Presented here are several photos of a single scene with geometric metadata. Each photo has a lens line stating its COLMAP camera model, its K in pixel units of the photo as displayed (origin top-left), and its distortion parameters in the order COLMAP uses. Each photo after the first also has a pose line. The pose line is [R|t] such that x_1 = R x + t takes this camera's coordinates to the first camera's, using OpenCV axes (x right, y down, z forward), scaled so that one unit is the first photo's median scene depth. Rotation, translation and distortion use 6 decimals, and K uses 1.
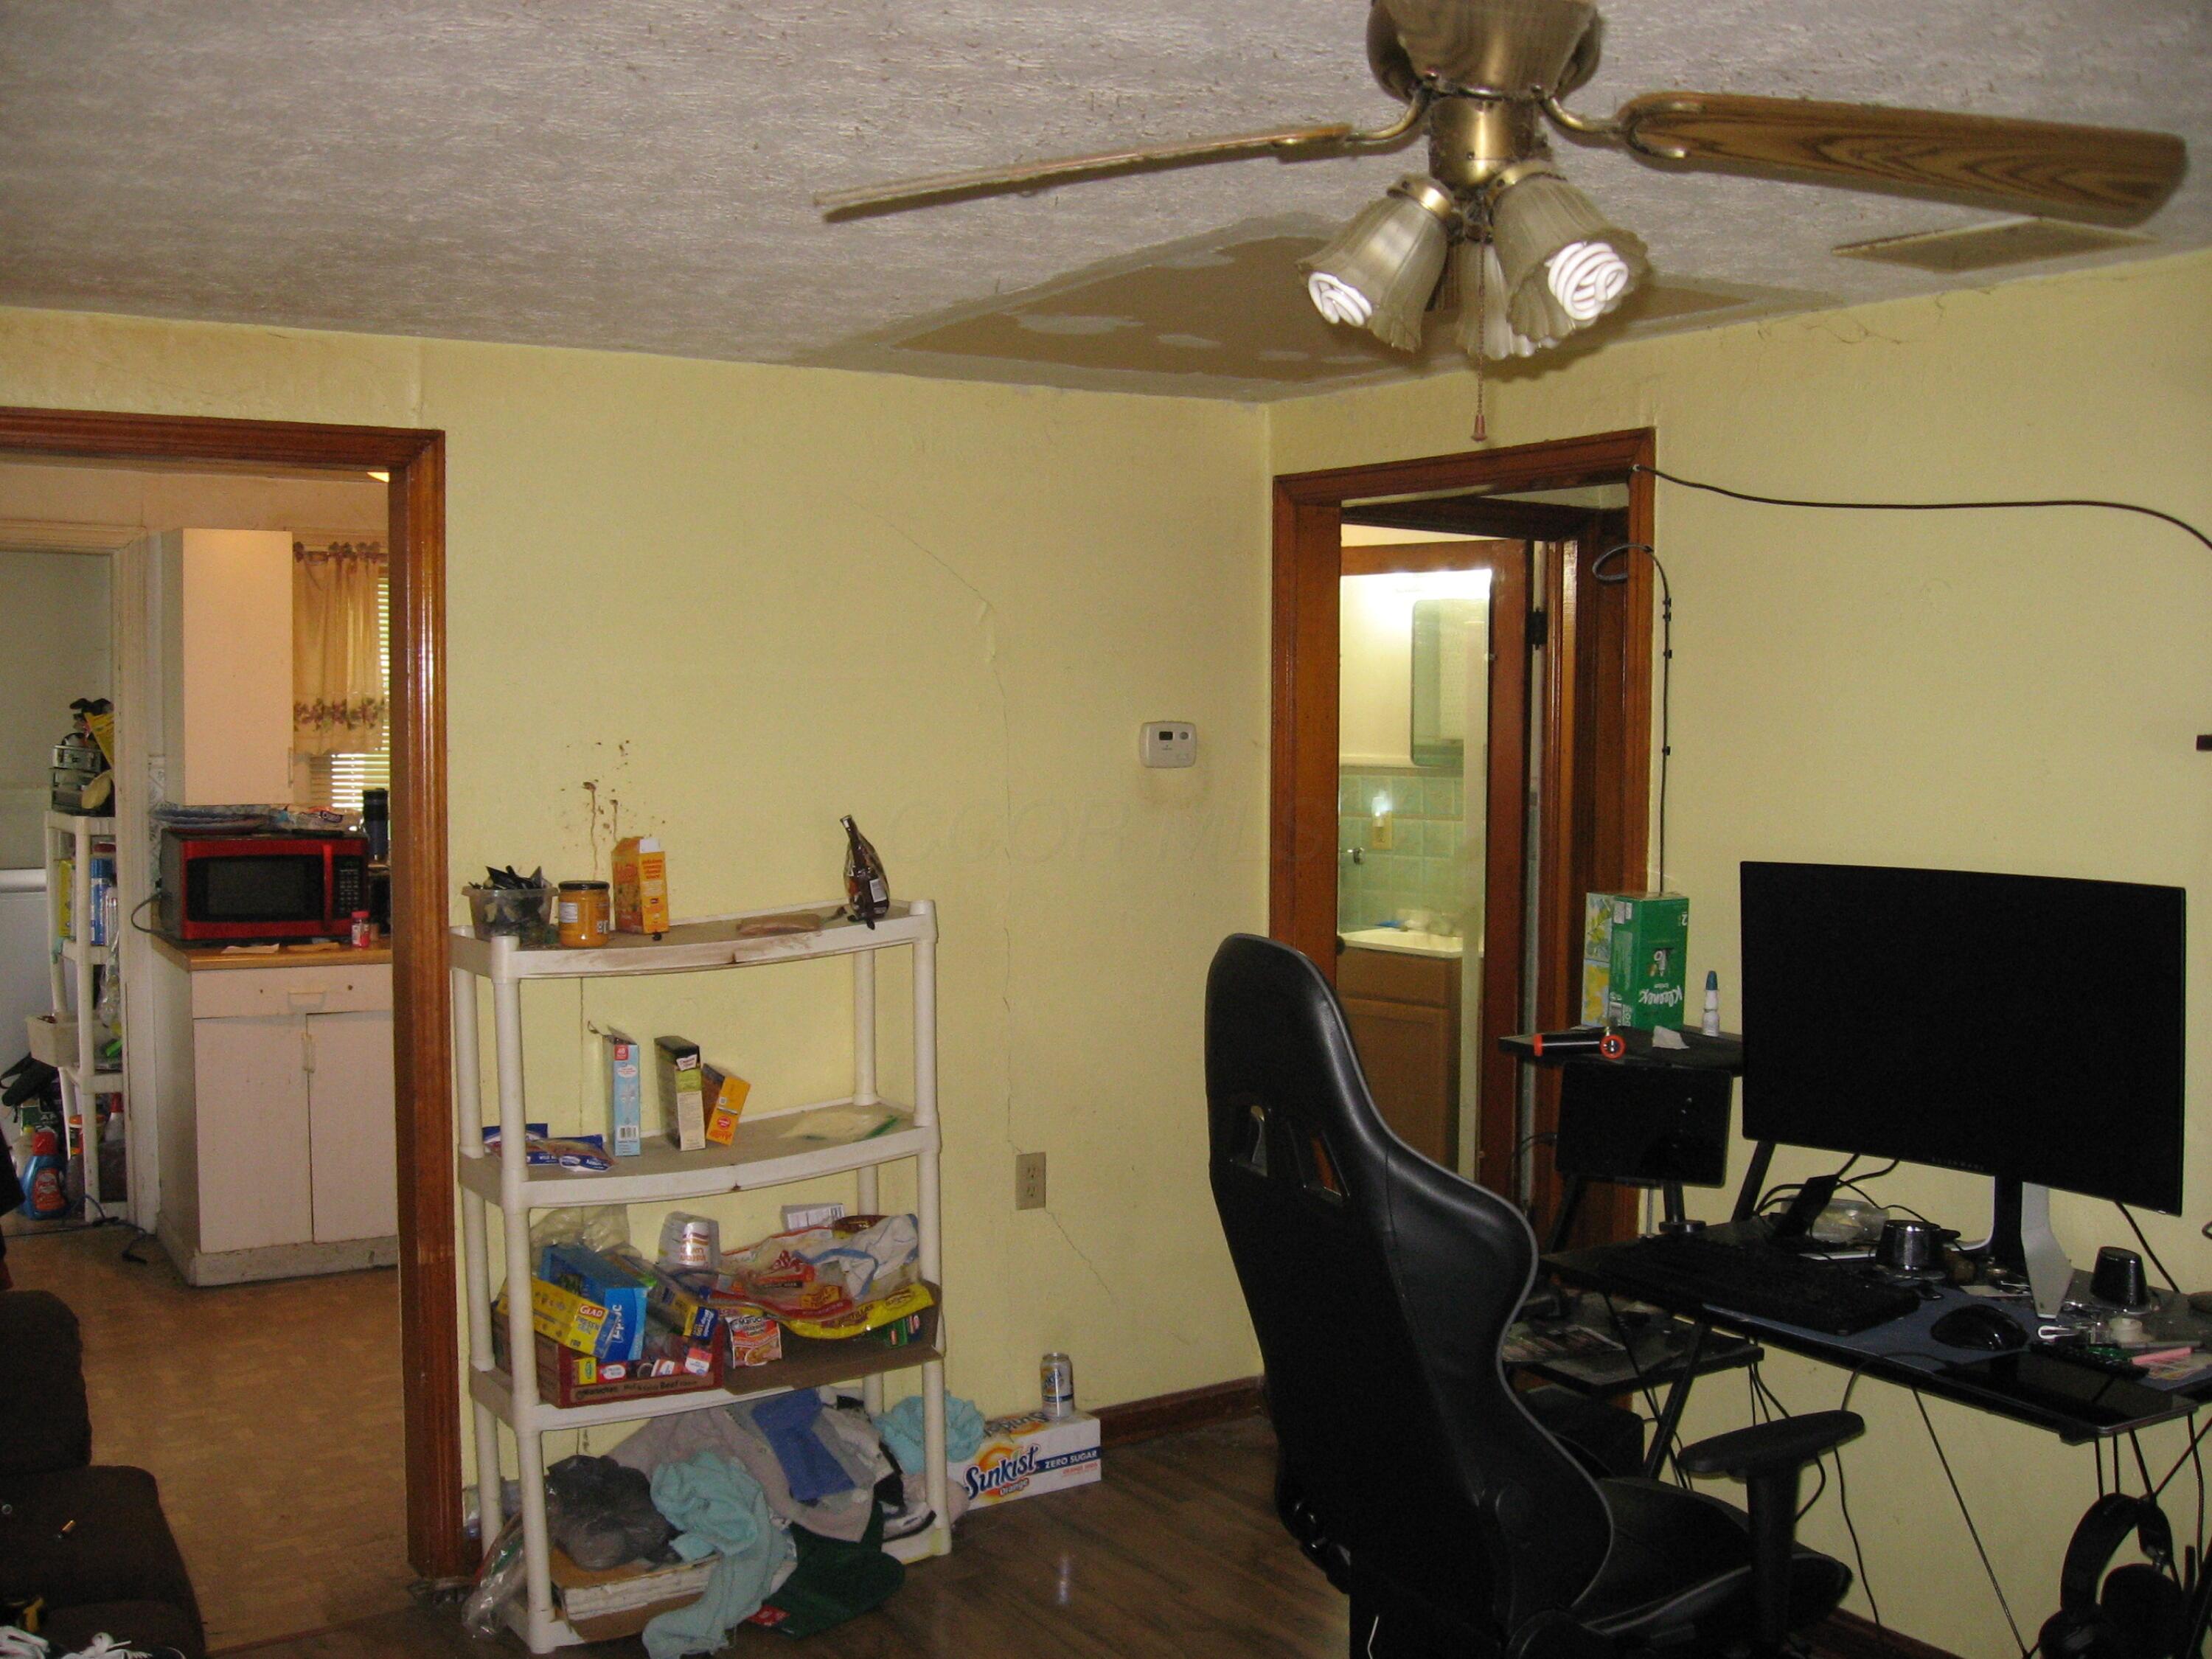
lens RADIAL K [[2283.3, 0, 1080.3], [0, 2283.3, 855.3], [0, 0, 1]] dist [-0.137796, 0.068223]
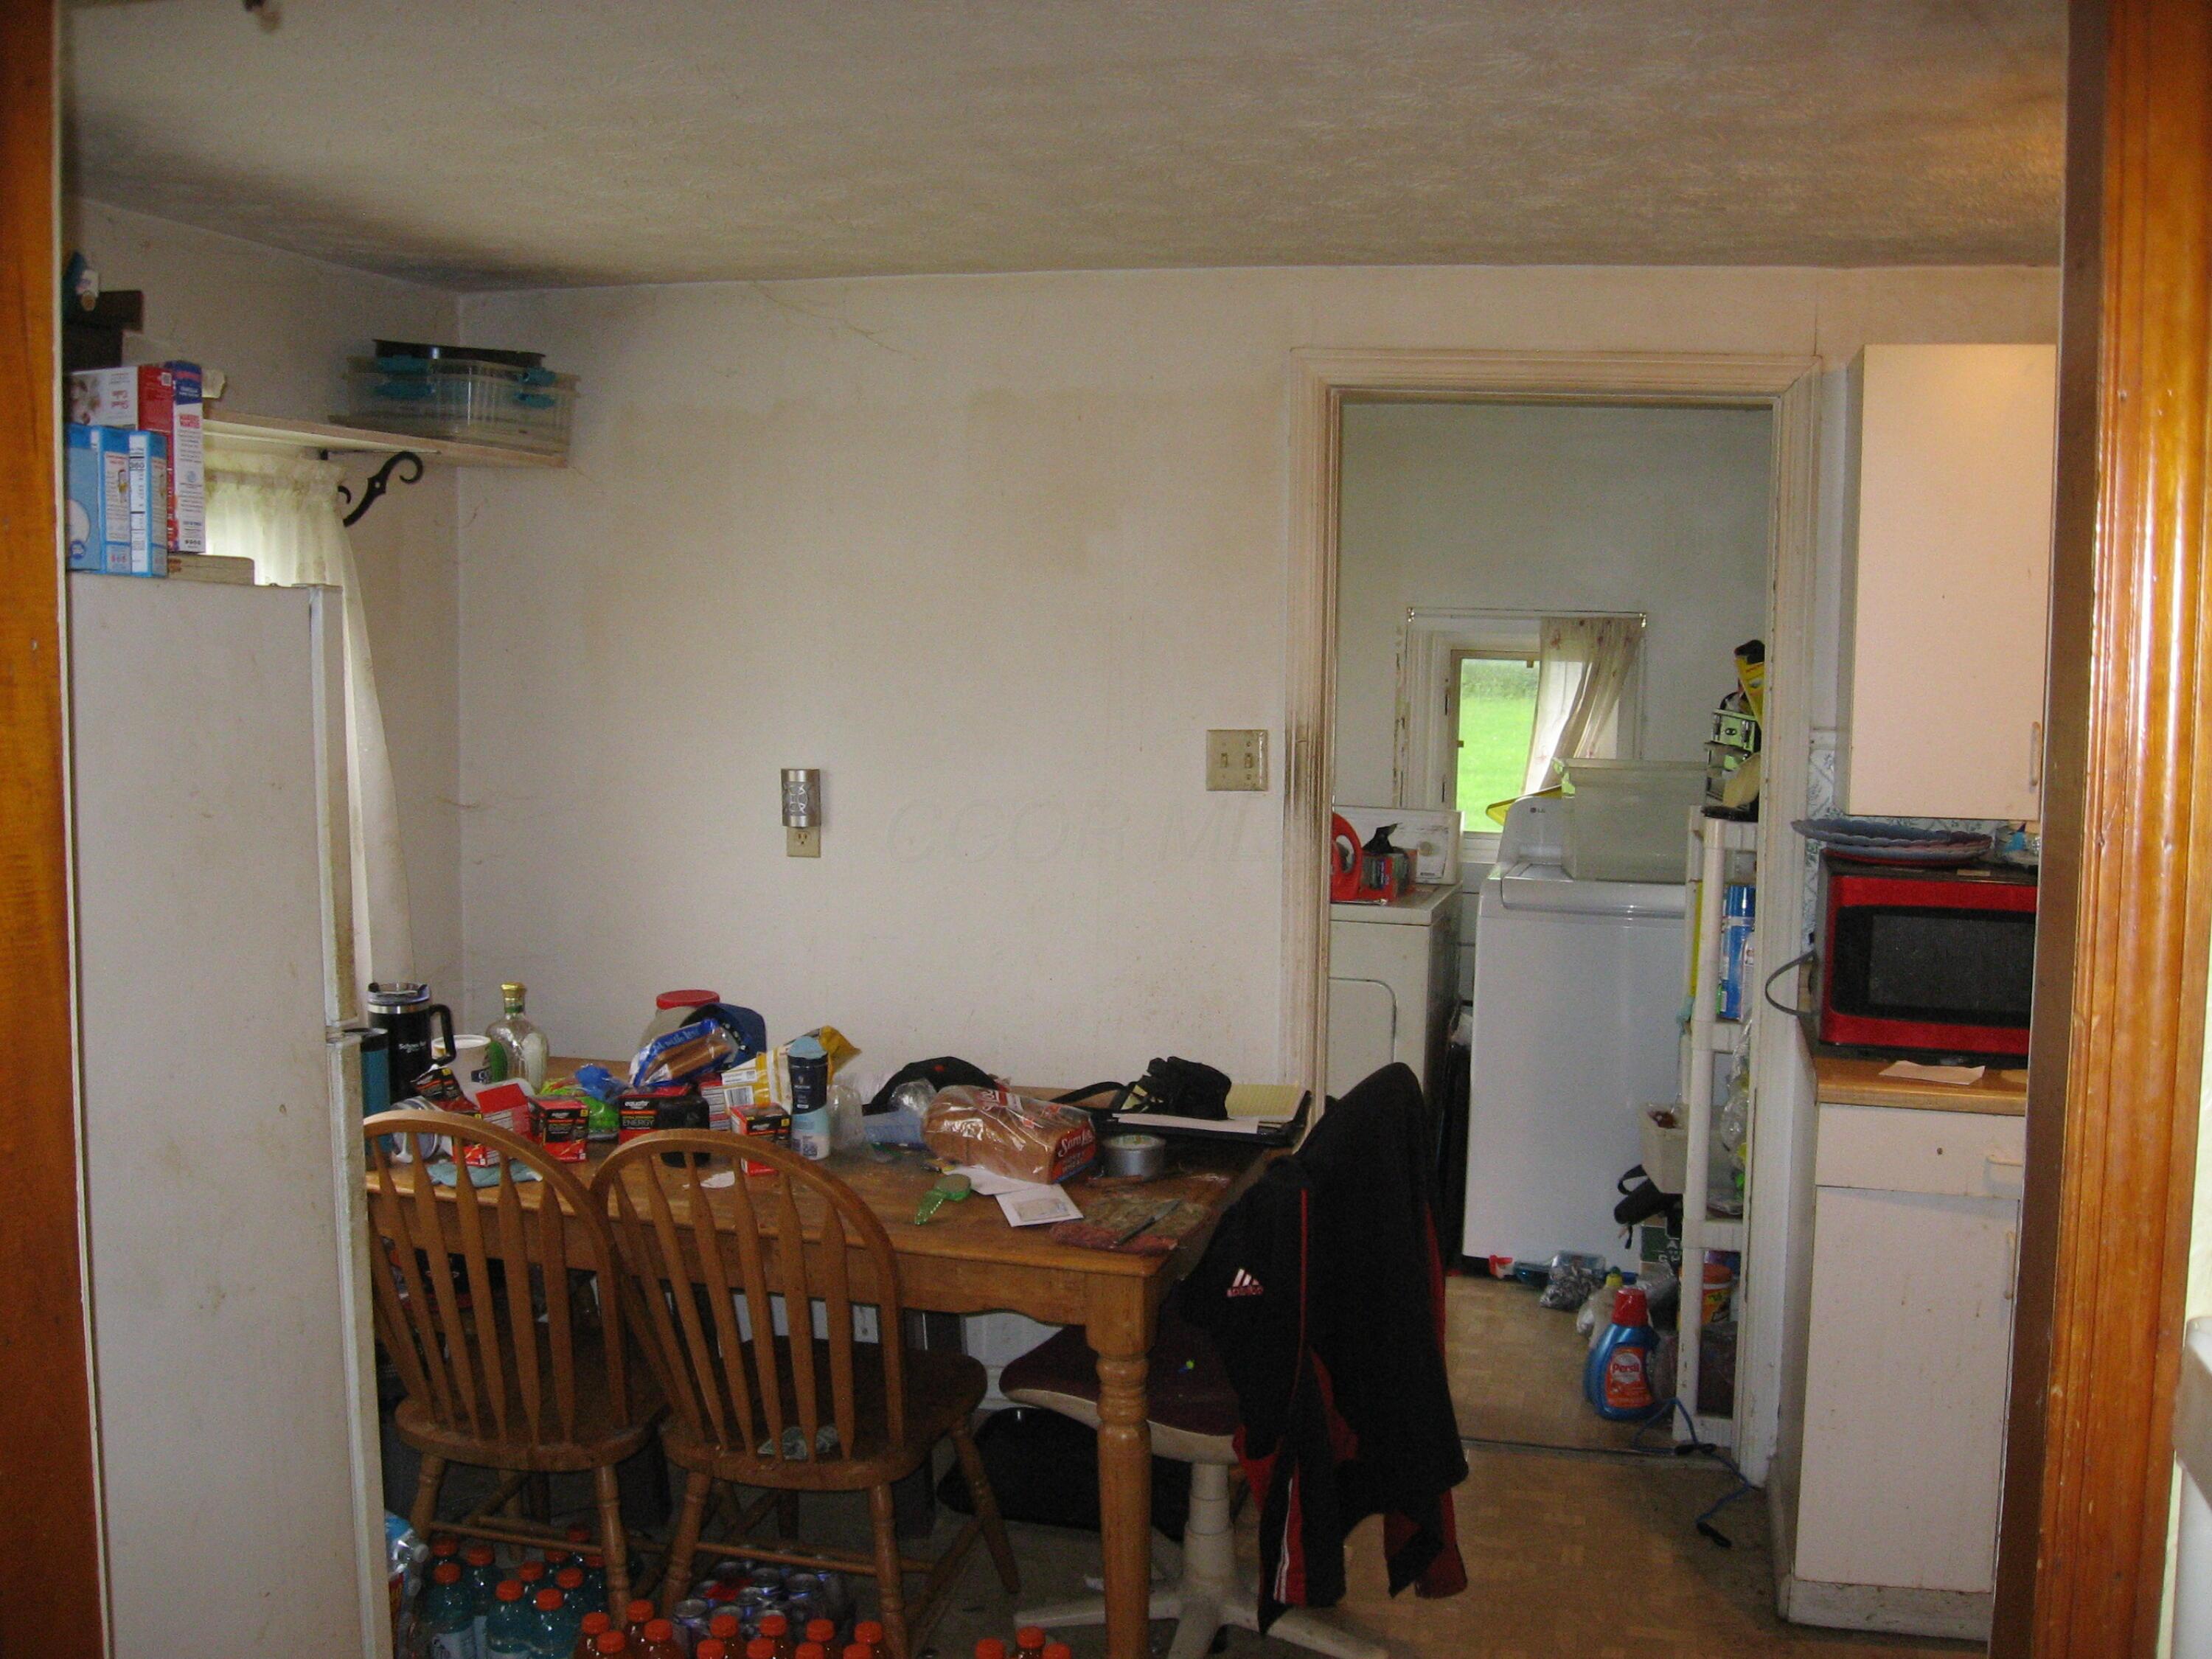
lens RADIAL K [[2283.3, 0, 1080.3], [0, 2283.3, 855.3], [0, 0, 1]] dist [-0.137796, 0.068223]
pose [[0.691514, 0.064745, -0.719456, -0.160291], [-0.057501, 0.997748, 0.034522, -0.029279], [0.720071, 0.017497, 0.693679, 0.633277]]
